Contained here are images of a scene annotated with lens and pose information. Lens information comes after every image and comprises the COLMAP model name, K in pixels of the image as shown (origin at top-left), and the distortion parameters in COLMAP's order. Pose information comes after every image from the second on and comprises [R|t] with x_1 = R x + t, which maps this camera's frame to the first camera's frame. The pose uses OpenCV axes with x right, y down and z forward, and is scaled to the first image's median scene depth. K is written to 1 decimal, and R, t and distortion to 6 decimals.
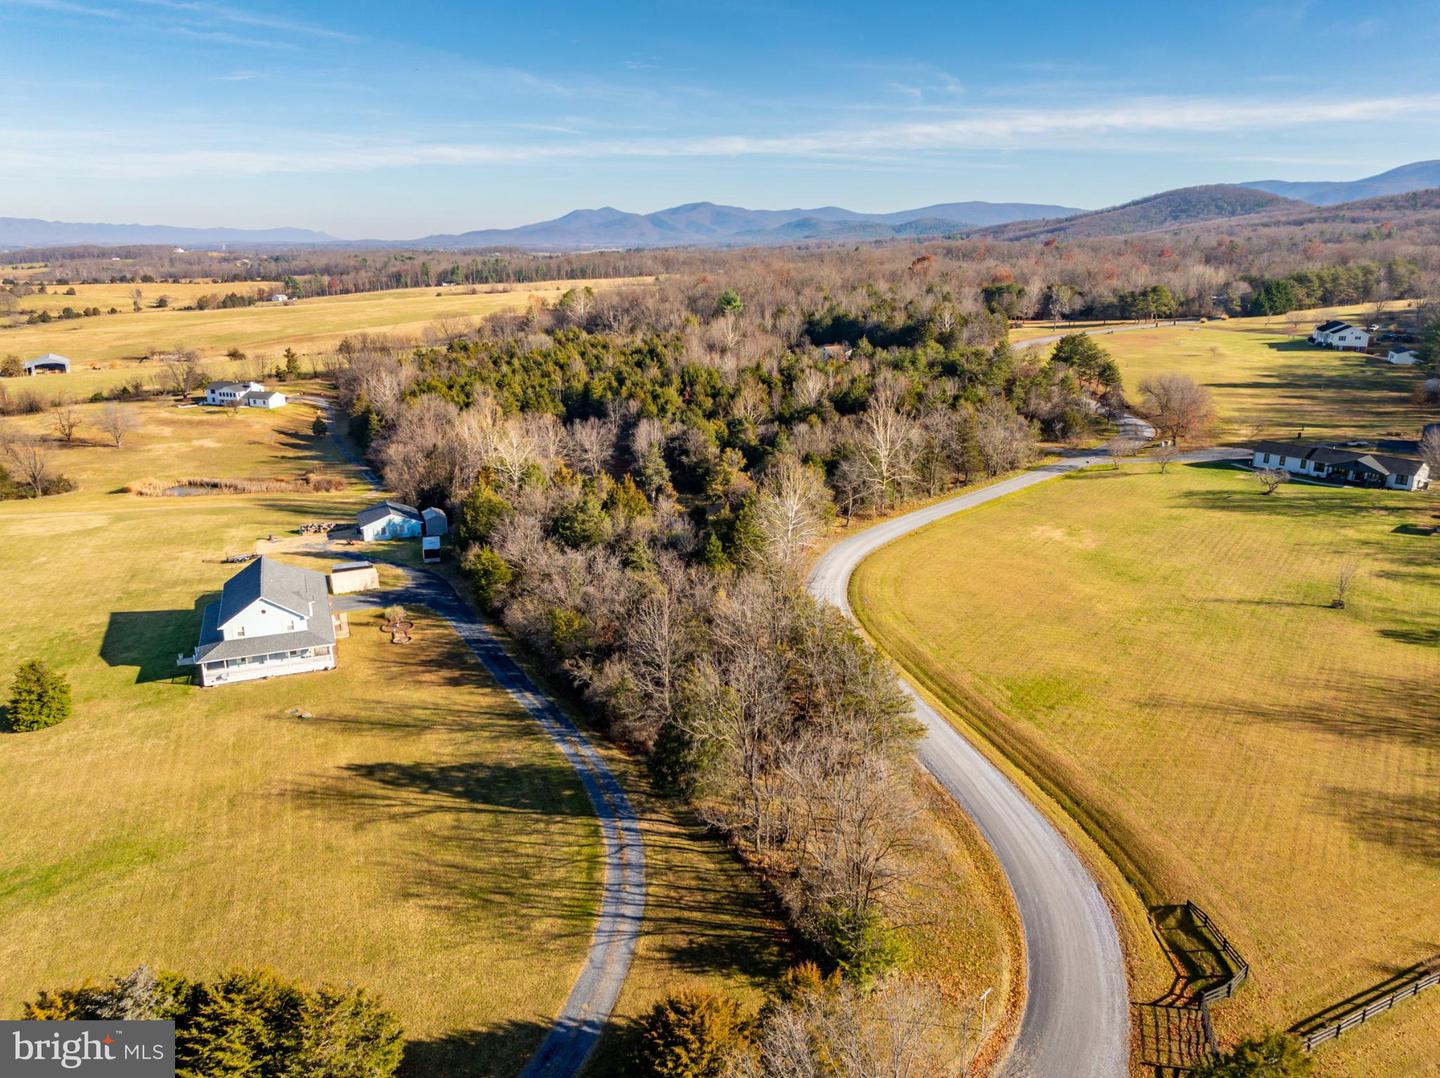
lens RADIAL K [[1005.7, 0, 724.2], [0, 1005.7, 540.8], [0, 0, 1]] dist [-0.021400, 0.013581]
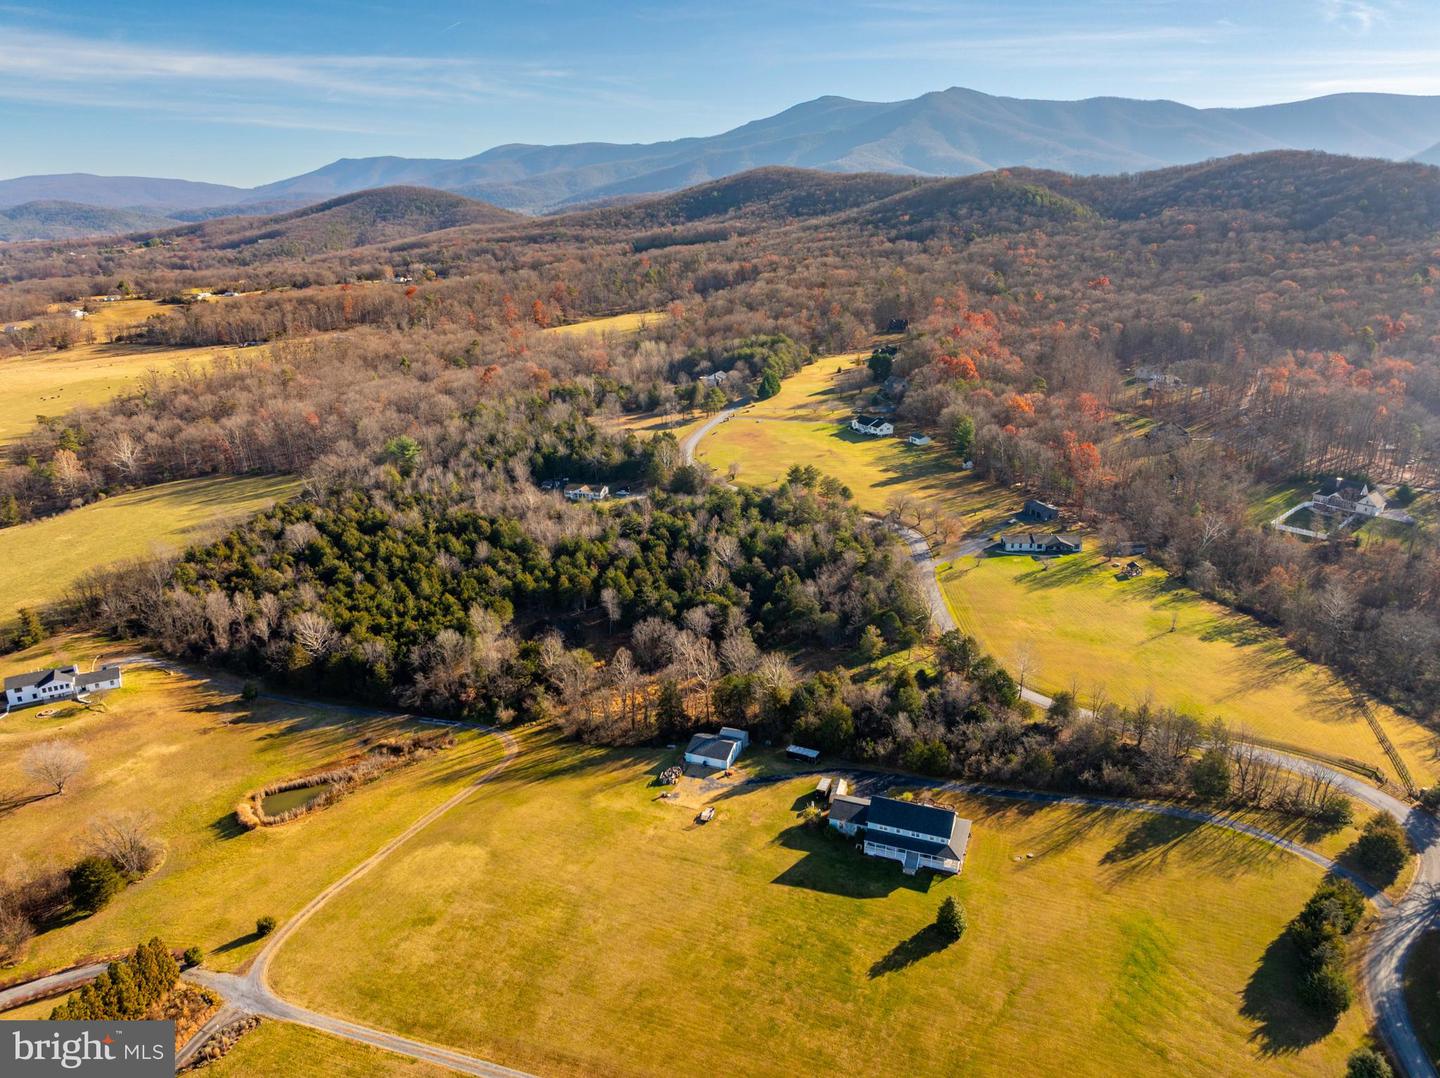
lens RADIAL K [[1005.7, 0, 723.6], [0, 1005.7, 512.9], [0, 0, 1]] dist [-0.021400, 0.013581]
pose [[0.703256, -0.215868, 0.677372, -0.558491], [0.214199, 0.972850, 0.087648, -0.212706], [-0.677901, 0.083453, 0.730401, -0.015818]]
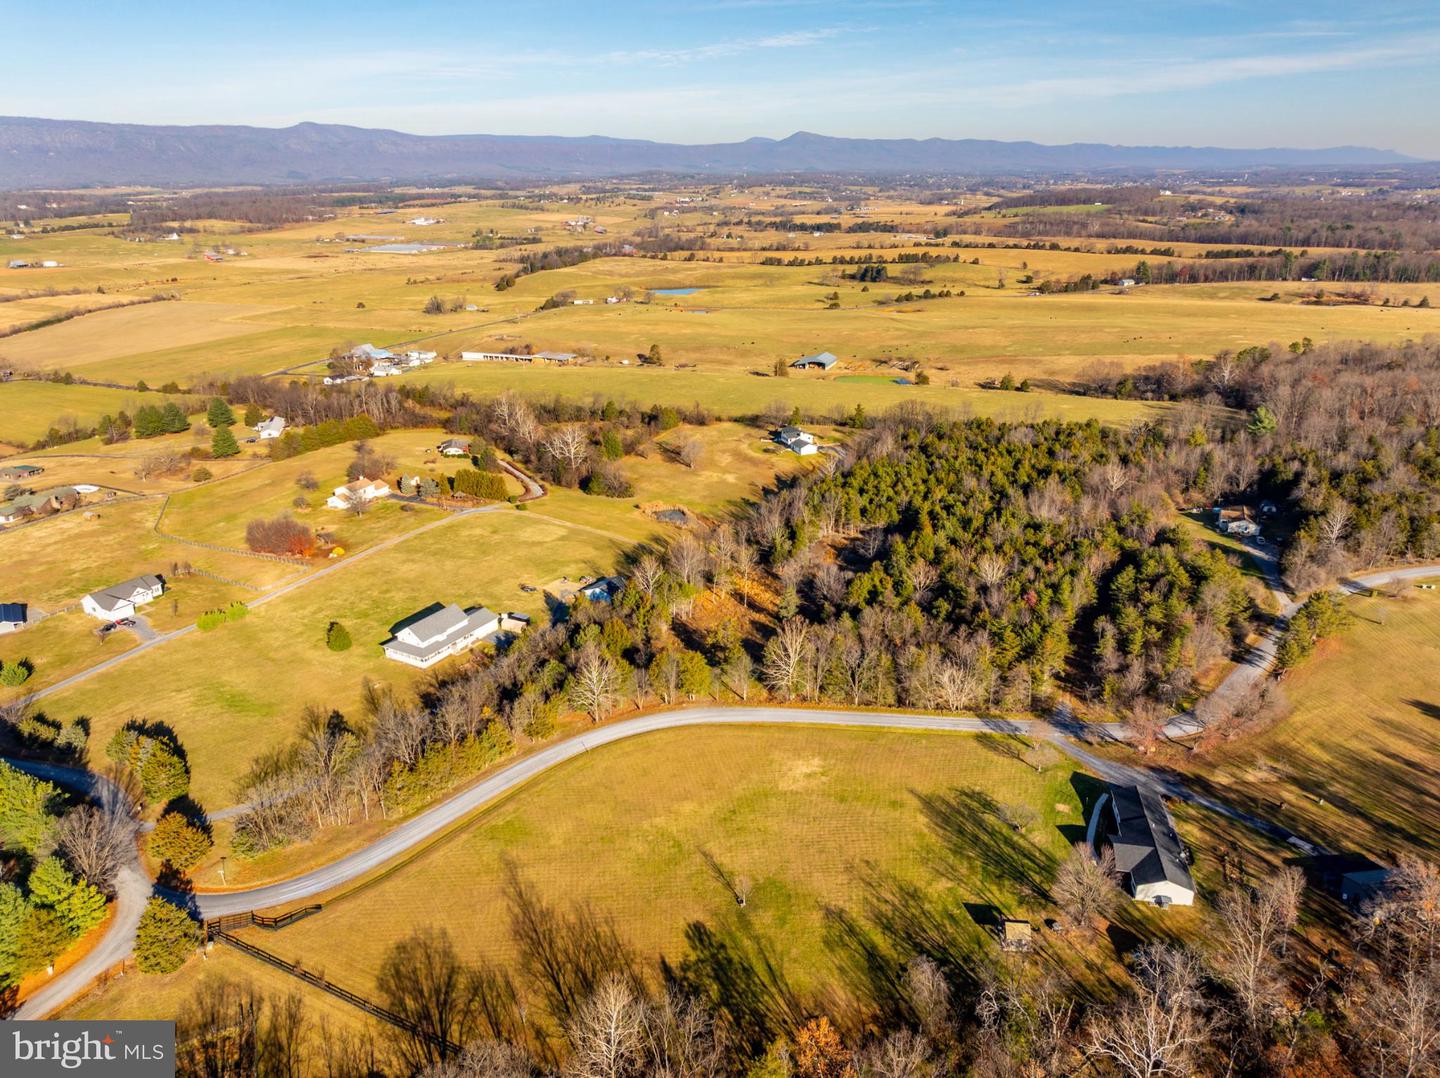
lens RADIAL K [[1005.7, 0, 729.4], [0, 1005.7, 539.6], [0, 0, 1]] dist [-0.021400, 0.013581]
pose [[0.604040, 0.273085, -0.748706, 0.488846], [-0.218500, 0.960208, 0.173947, -0.208334], [0.766416, 0.058521, 0.639673, 0.033375]]
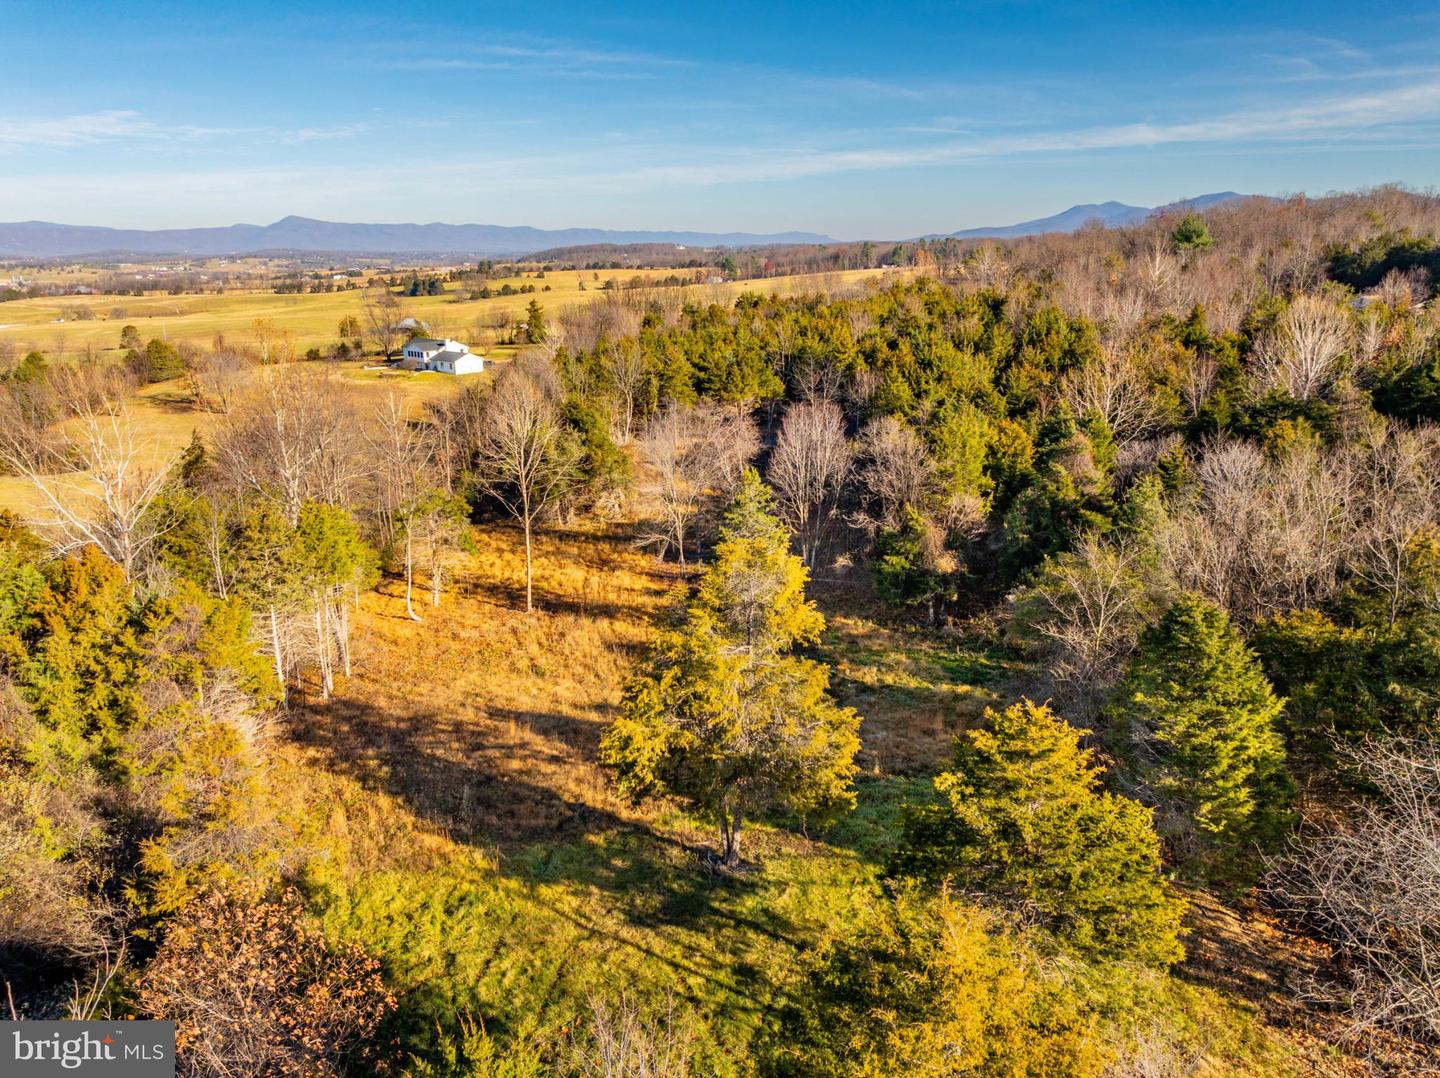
lens RADIAL K [[1005.7, 0, 719.6], [0, 1005.7, 542.7], [0, 0, 1]] dist [-0.021400, 0.013581]
pose [[0.892237, 0.108949, -0.438227, 0.041169], [-0.108366, 0.993760, 0.026426, -0.044822], [0.438371, 0.023911, 0.898476, 0.378033]]
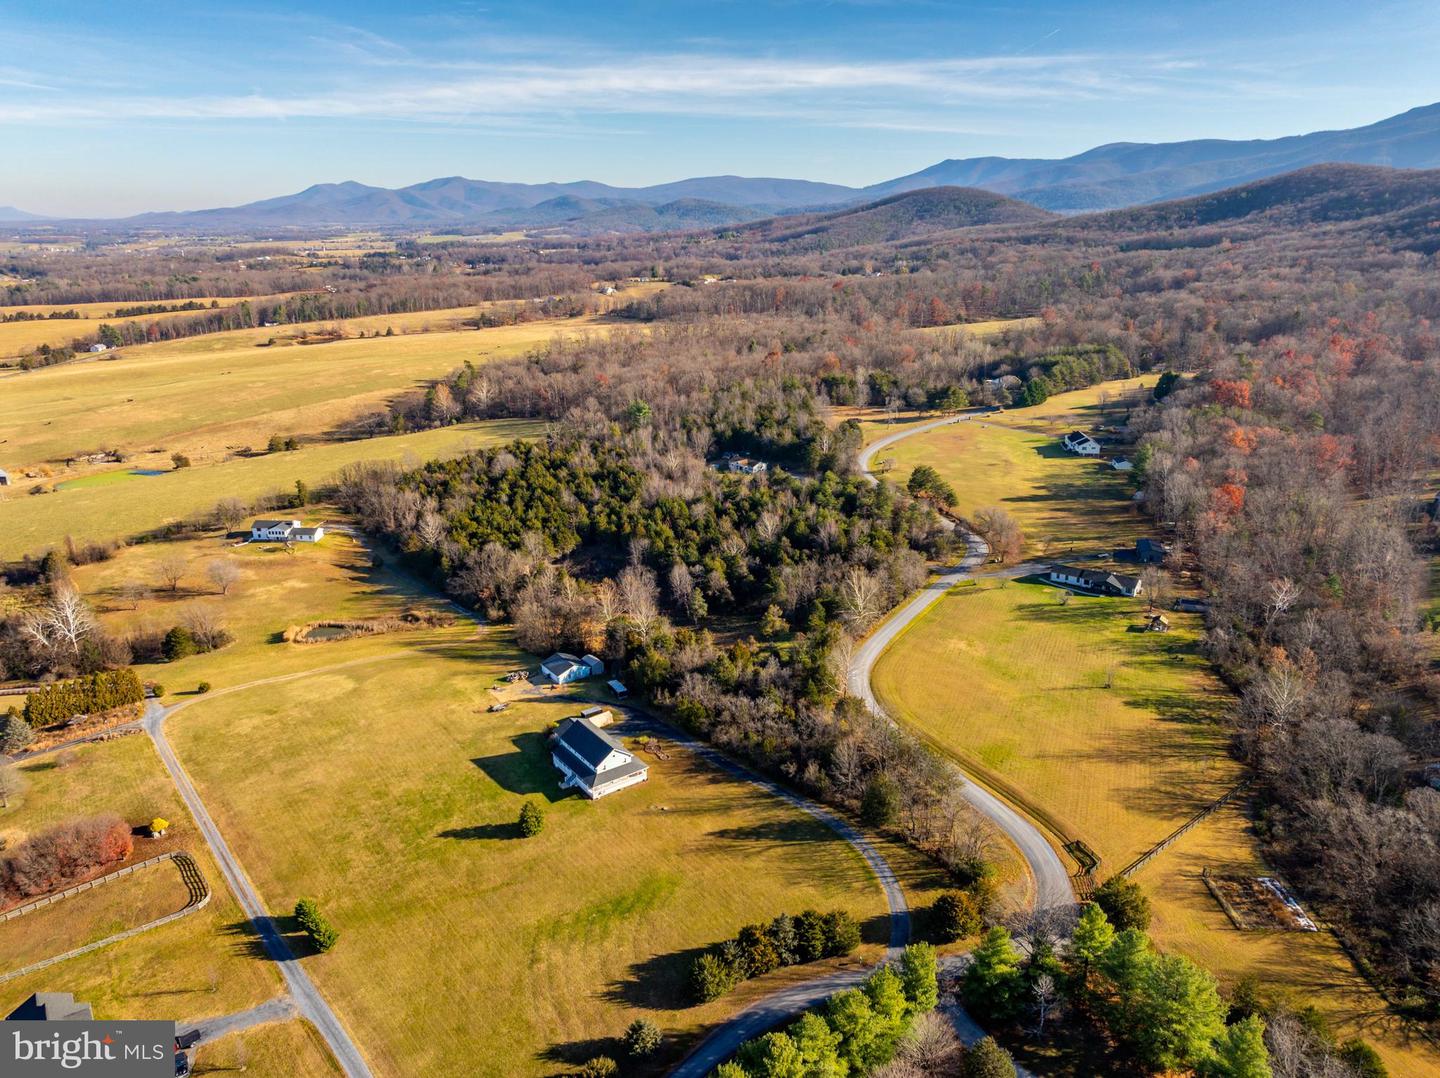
lens RADIAL K [[1005.7, 0, 726.2], [0, 1005.7, 531.0], [0, 0, 1]] dist [-0.021400, 0.013581]
pose [[0.972766, -0.075145, 0.219271, -0.197819], [0.071239, 0.997129, 0.025675, -0.122509], [-0.220570, -0.009355, 0.975326, -0.287287]]
